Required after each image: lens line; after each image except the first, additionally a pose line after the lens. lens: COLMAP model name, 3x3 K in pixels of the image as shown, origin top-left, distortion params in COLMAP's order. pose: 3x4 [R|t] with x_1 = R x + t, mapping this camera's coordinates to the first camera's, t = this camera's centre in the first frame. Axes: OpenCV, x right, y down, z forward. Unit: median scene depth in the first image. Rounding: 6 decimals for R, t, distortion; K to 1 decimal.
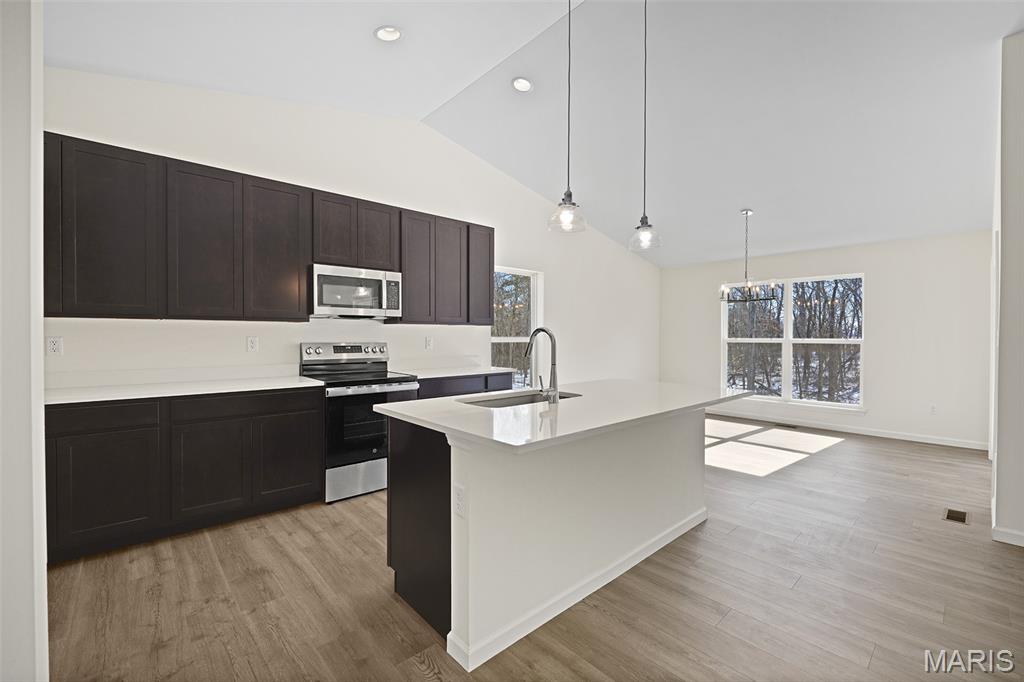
lens RADIAL K [[433.3, 0, 500.7], [0, 433.3, 338.1], [0, 0, 1]] dist [-0.008006, -0.001423]
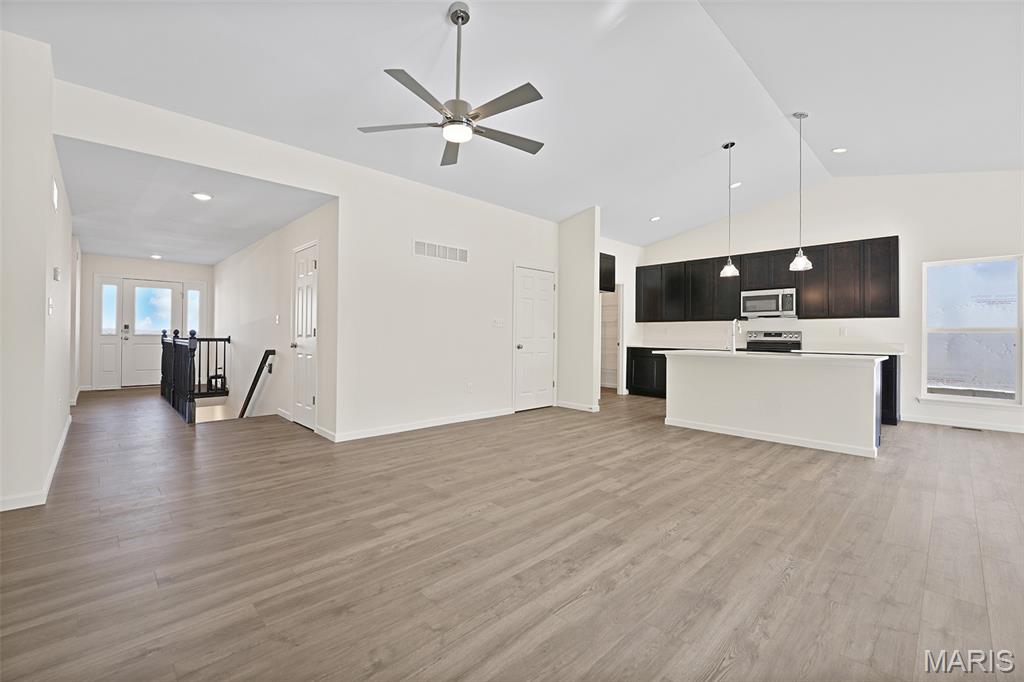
lens RADIAL K [[433.3, 0, 524.9], [0, 433.3, 332.3], [0, 0, 1]] dist [-0.008006, -0.001423]
pose [[0.057869, -0.010978, -0.998264, 1.357464], [-0.012954, 0.999847, -0.011746, 0.049380], [0.998240, 0.013612, 0.057718, -0.112065]]
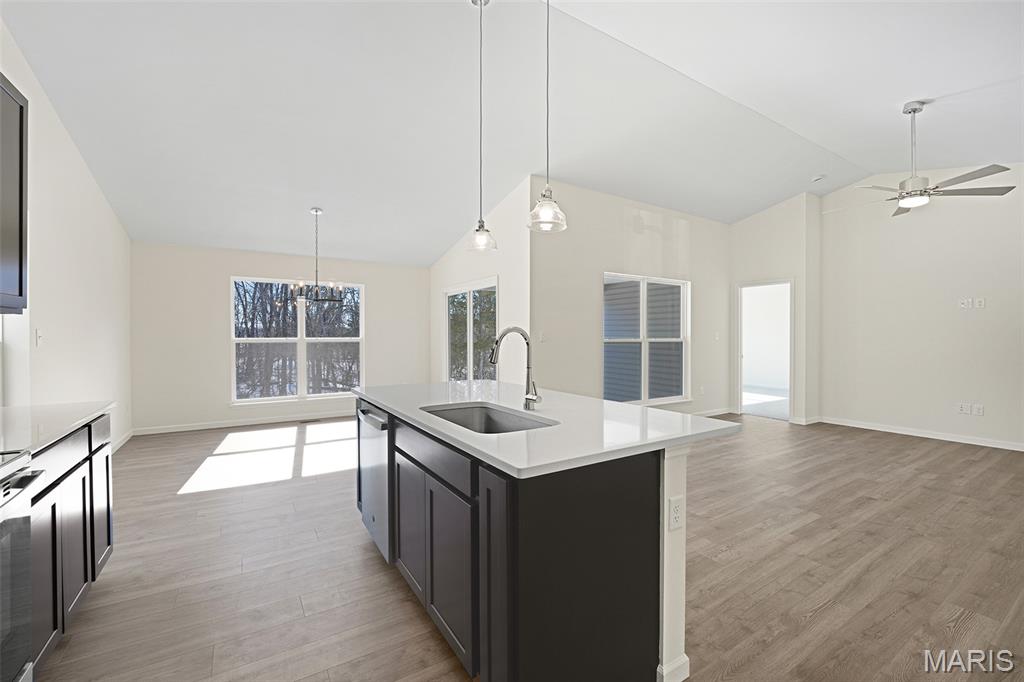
lens RADIAL K [[433.3, 0, 519.8], [0, 433.3, 338.0], [0, 0, 1]] dist [-0.008006, -0.001423]
pose [[0.154380, -0.007501, 0.987983, -0.461442], [0.004314, 0.999967, 0.006918, -0.005829], [-0.988002, 0.003194, 0.154408, 0.524700]]
